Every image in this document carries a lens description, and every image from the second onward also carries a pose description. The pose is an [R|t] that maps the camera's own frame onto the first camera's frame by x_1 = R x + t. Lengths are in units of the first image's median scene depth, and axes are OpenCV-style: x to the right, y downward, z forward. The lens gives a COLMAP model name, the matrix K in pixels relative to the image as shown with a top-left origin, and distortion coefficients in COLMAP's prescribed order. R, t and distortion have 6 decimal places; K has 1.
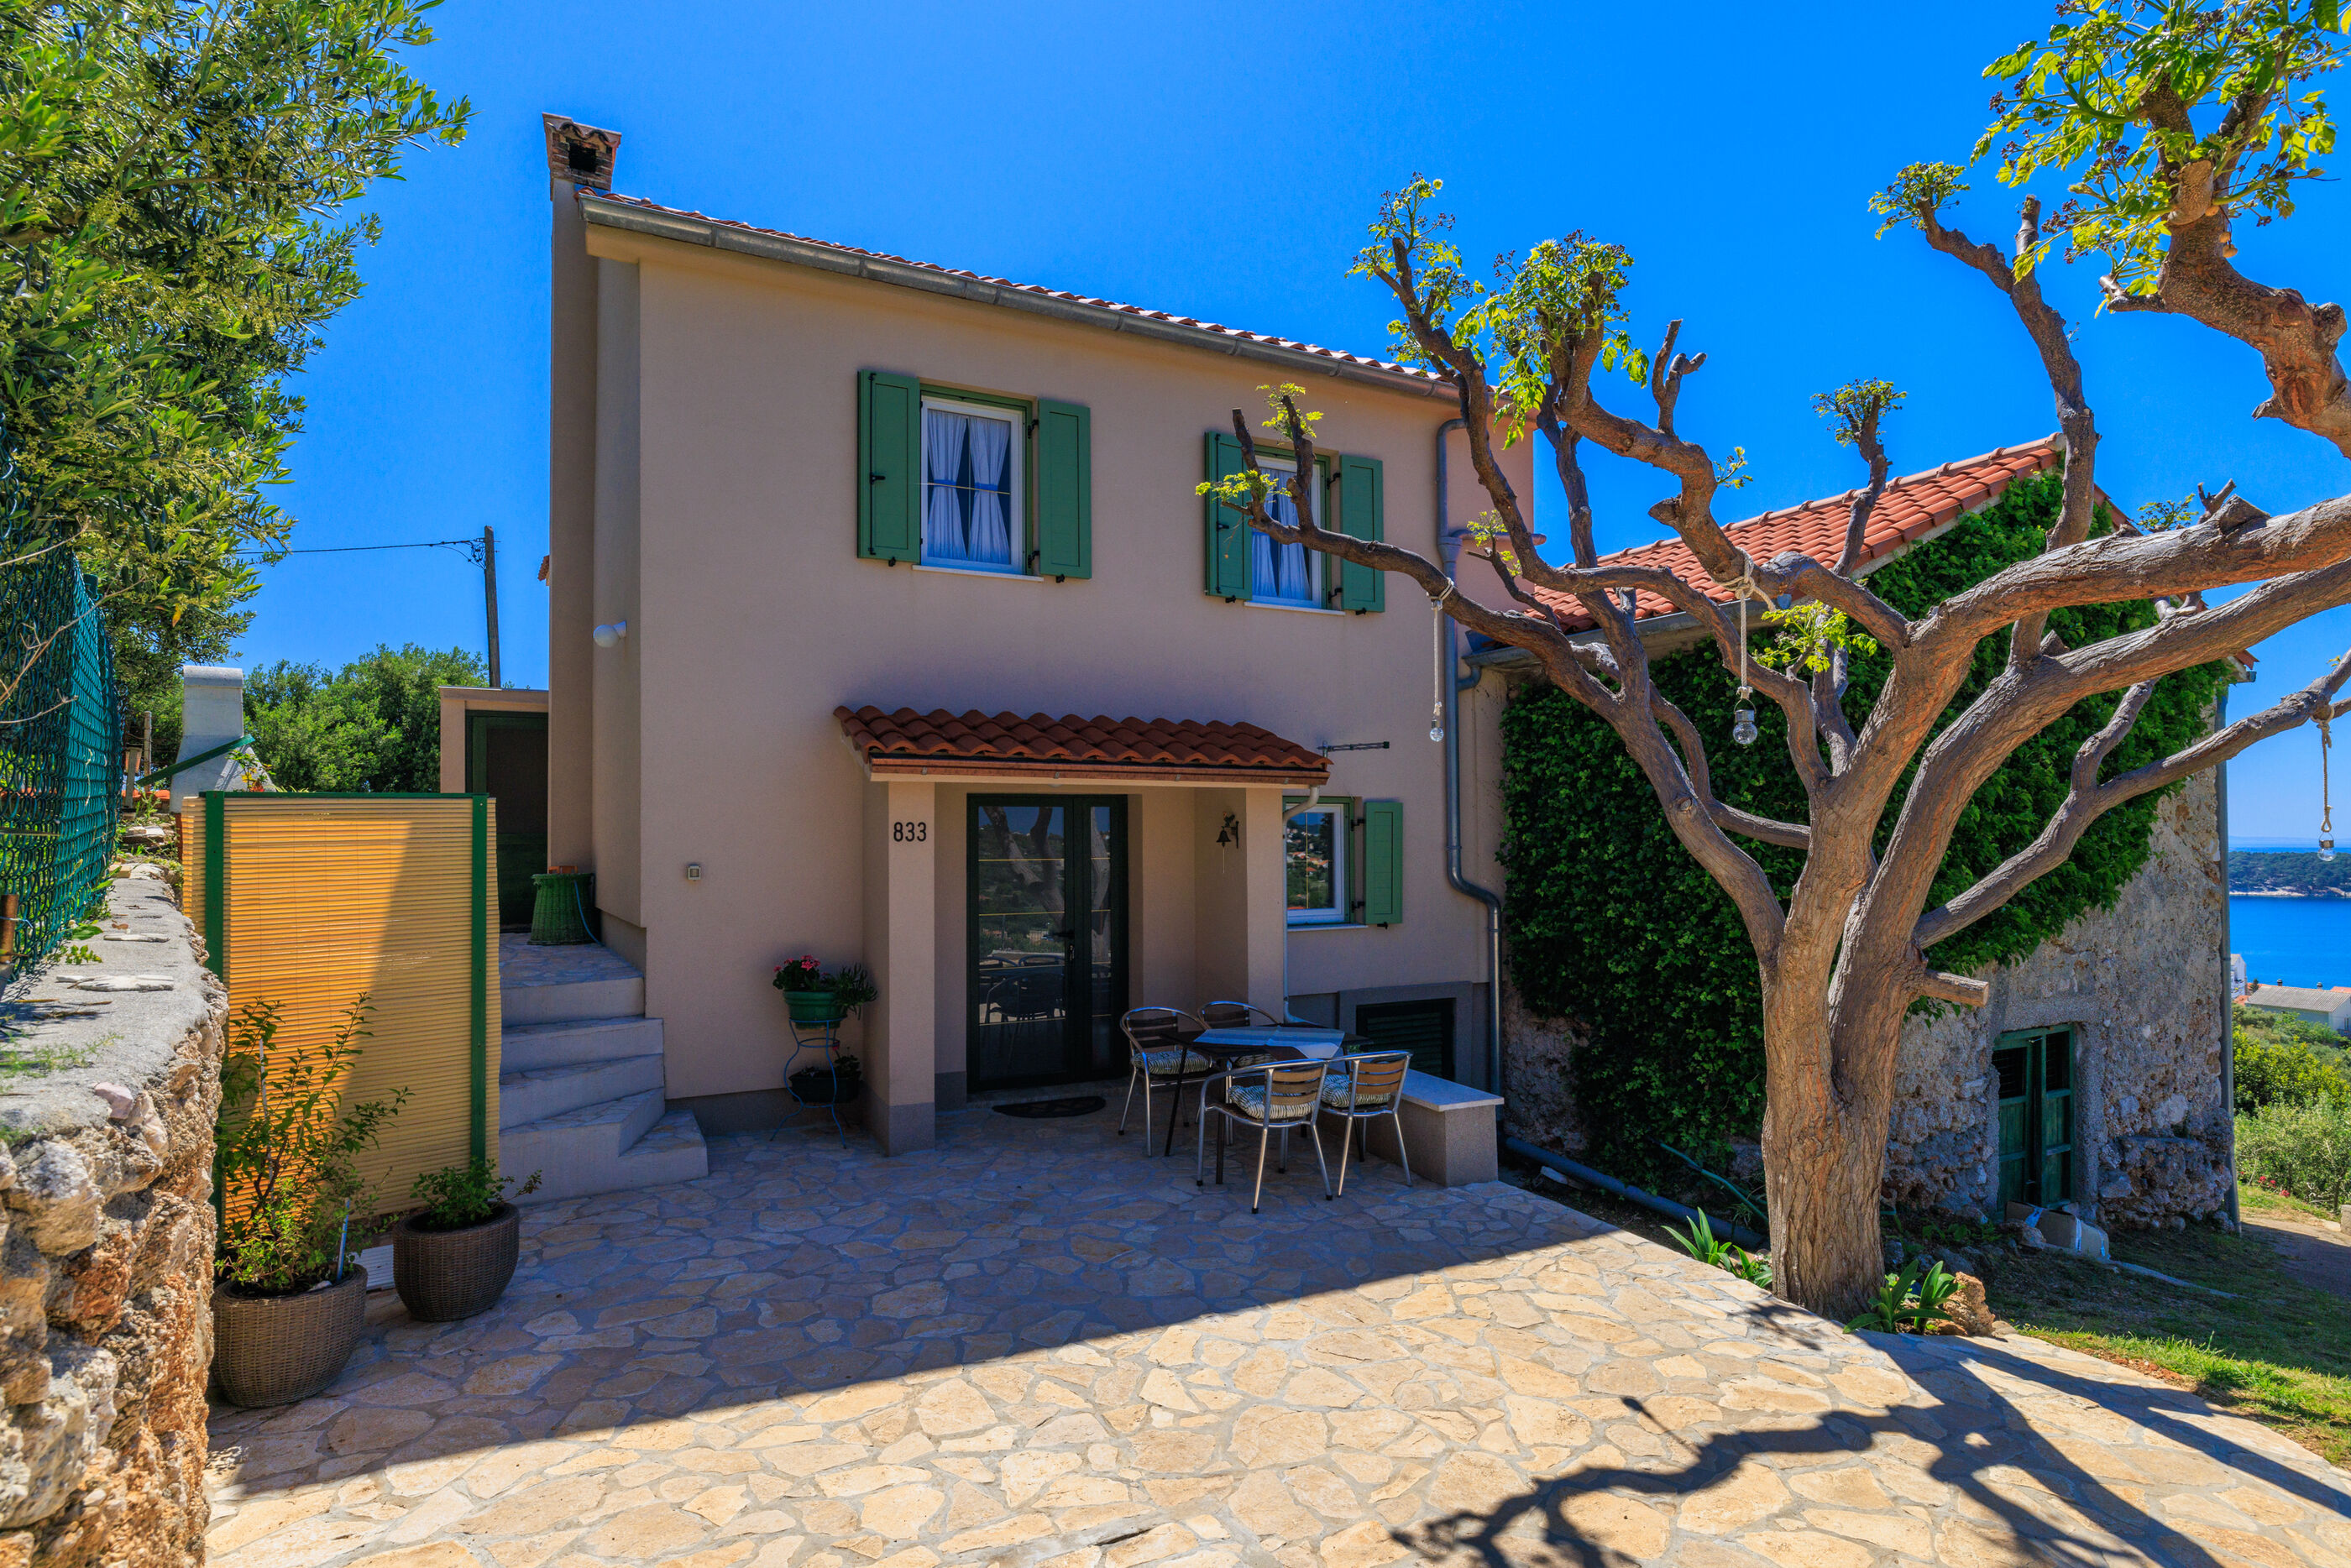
lens RADIAL K [[1136.8, 0, 1185.7], [0, 1136.8, 818.2], [0, 0, 1]] dist [-0.000679, 0.000277]
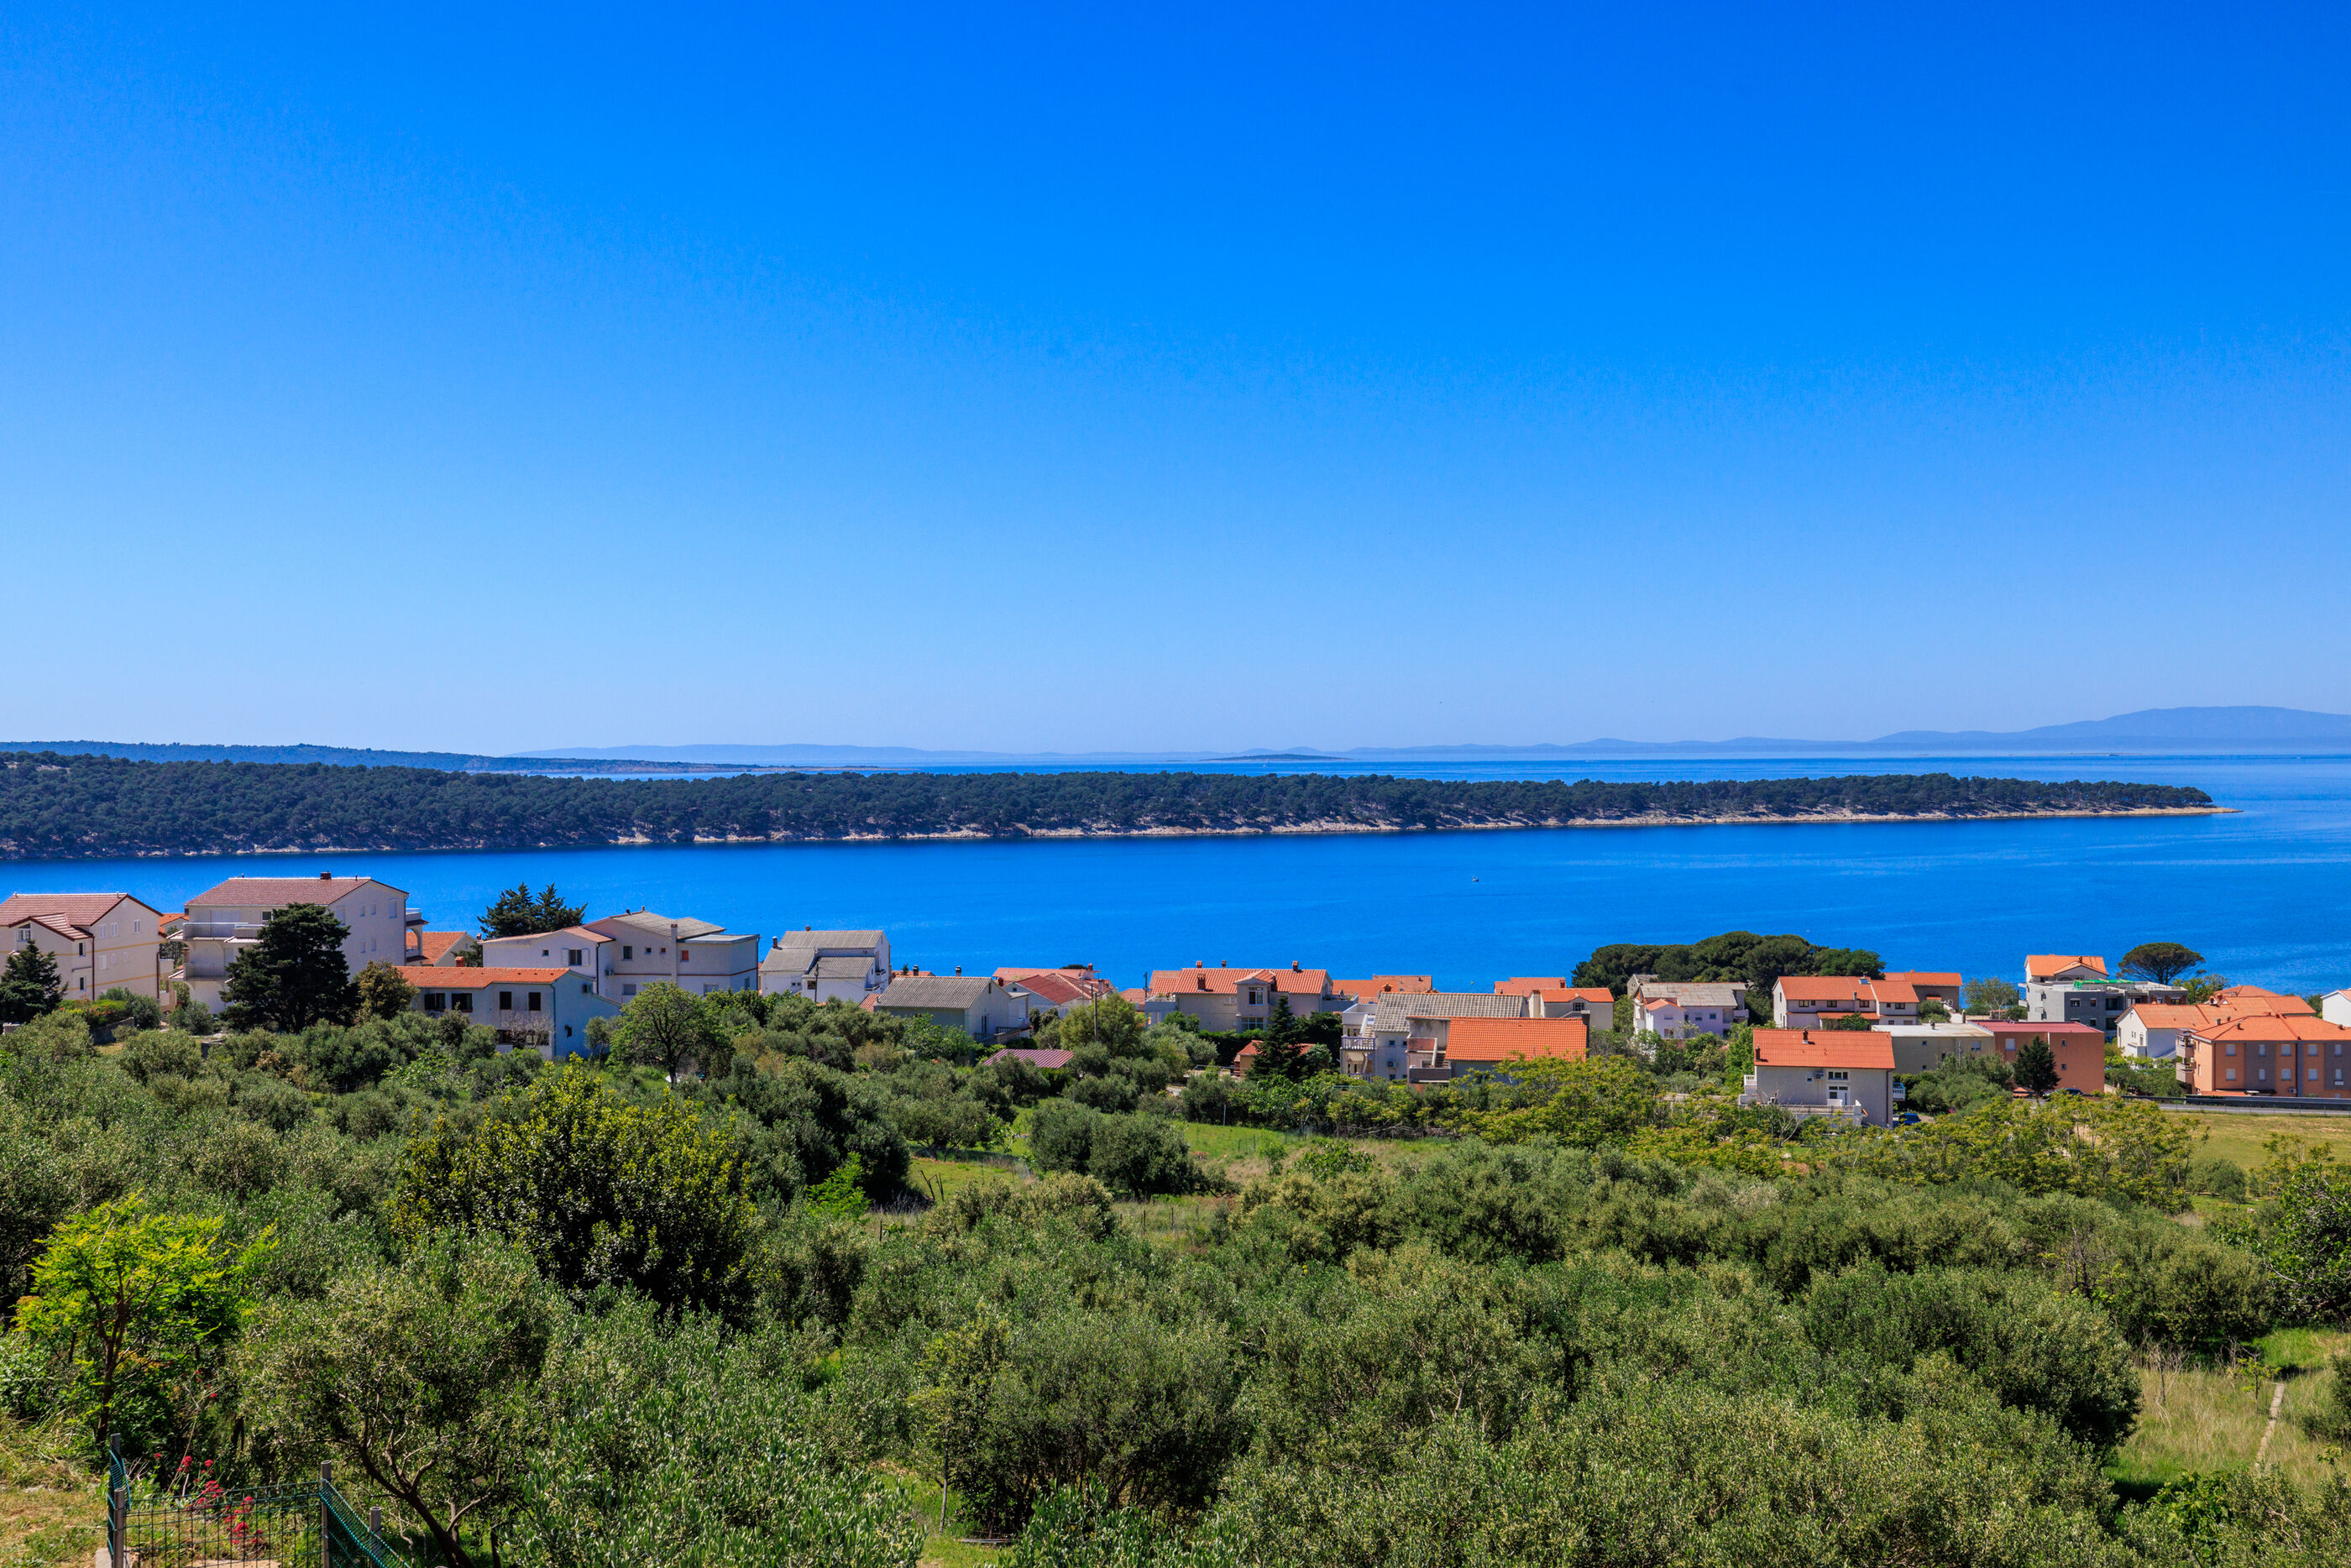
lens RADIAL K [[2313.2, 0, 1186.4], [0, 2313.2, 773.9], [0, 0, 1]] dist [0.002583, 0.000000]
pose [[0.654863, -0.008827, 0.755696, 1.120074], [-0.010622, 0.999726, 0.020881, 0.023552], [-0.755673, -0.021701, 0.654590, 0.167658]]
